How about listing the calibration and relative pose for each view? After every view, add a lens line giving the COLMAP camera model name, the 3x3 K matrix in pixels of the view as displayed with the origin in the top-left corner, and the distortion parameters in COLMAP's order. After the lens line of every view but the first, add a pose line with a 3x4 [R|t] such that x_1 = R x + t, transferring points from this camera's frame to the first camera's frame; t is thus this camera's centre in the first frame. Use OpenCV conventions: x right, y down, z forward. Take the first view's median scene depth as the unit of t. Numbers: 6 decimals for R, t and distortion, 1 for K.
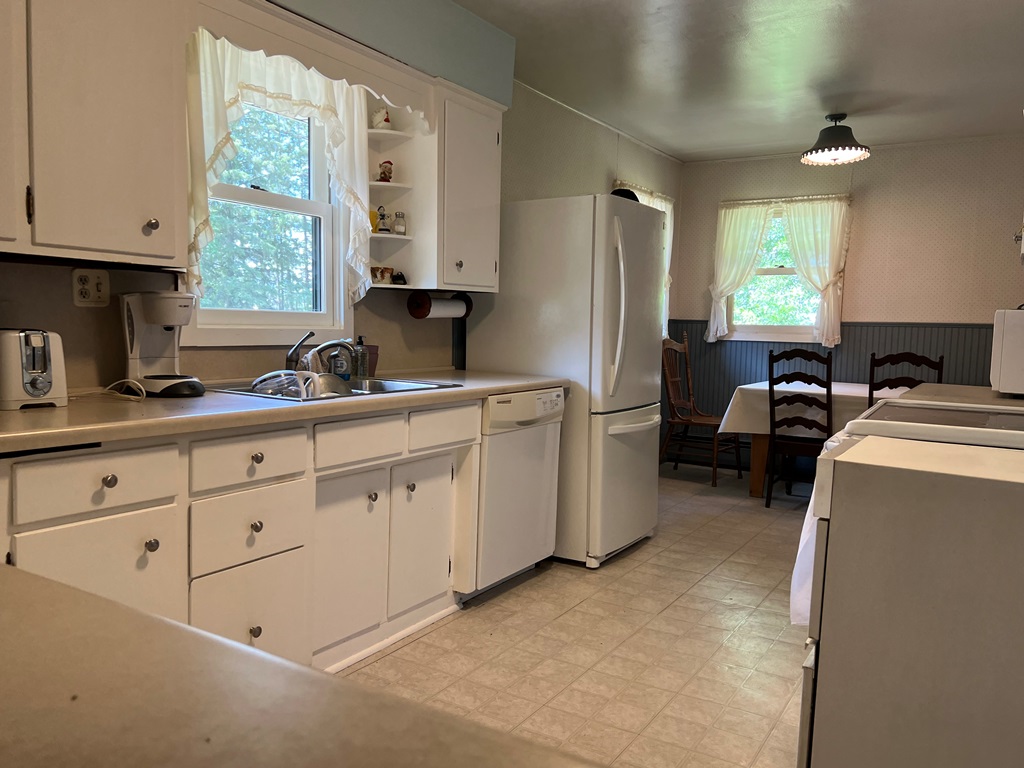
lens RADIAL K [[790.8, 0, 512.0], [0, 790.8, 384.0], [0, 0, 1]] dist [0.032566, -0.001541]
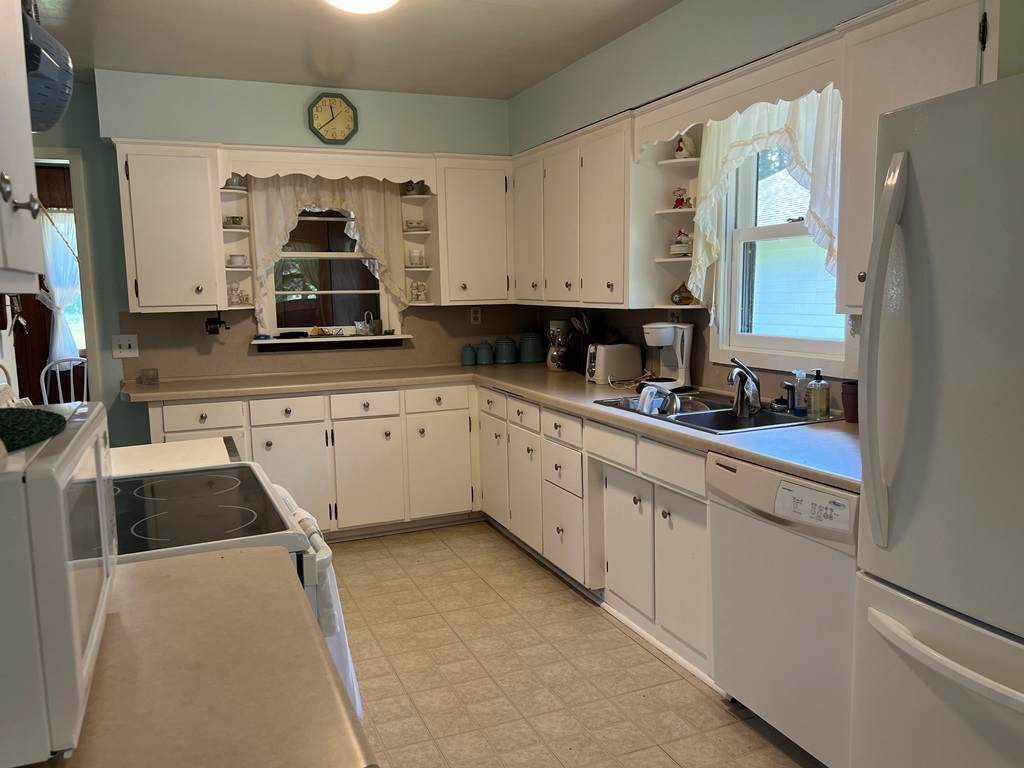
lens RADIAL K [[790.8, 0, 512.0], [0, 790.8, 384.0], [0, 0, 1]] dist [0.032566, -0.001541]
pose [[-0.577879, 0.088292, -0.811332, 0.350865], [-0.055804, 0.987529, 0.147212, -0.076609], [0.814212, 0.130346, -0.565746, 0.606412]]
